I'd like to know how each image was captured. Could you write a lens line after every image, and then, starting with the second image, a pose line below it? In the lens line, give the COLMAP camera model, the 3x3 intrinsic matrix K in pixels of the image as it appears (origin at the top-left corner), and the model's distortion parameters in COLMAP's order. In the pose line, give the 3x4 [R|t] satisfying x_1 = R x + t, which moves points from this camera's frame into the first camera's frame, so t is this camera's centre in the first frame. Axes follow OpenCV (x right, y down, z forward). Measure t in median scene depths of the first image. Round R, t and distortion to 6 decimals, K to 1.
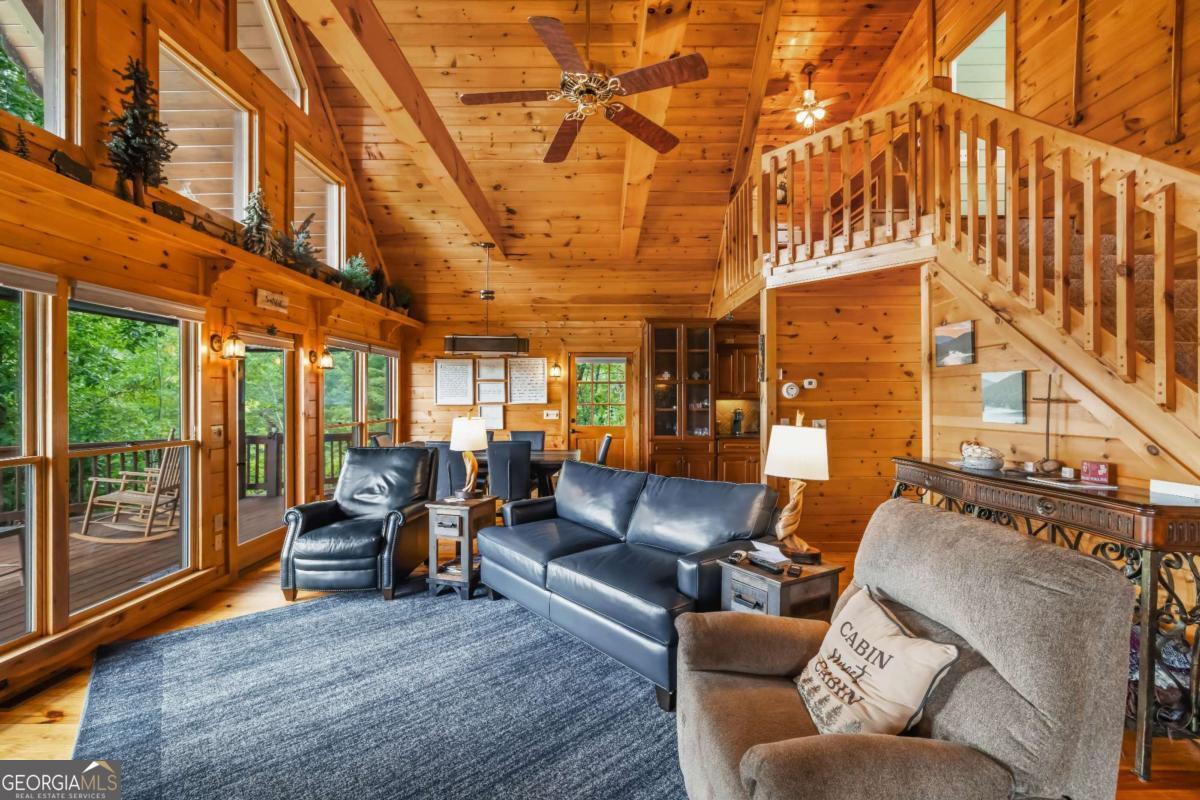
lens RADIAL K [[504.2, 0, 600.8], [0, 504.2, 394.0], [0, 0, 1]] dist [-0.000202, -0.000071]
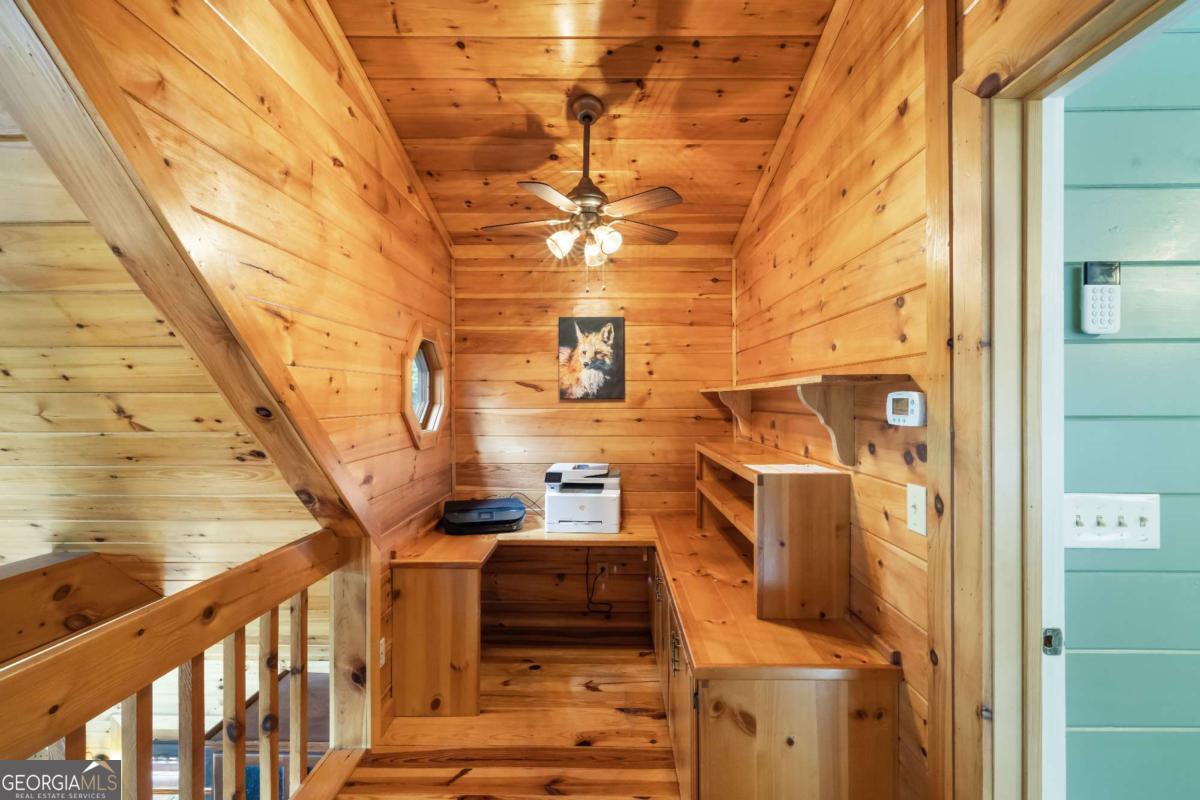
lens RADIAL K [[504.2, 0, 600.8], [0, 504.2, 394.0], [0, 0, 1]] dist [-0.000202, -0.000071]
pose [[0.999947, -0.000027, -0.010317, 0.436458], [-0.000100, 0.999925, -0.012252, -0.450859], [0.010317, 0.012253, 0.999872, 0.668162]]
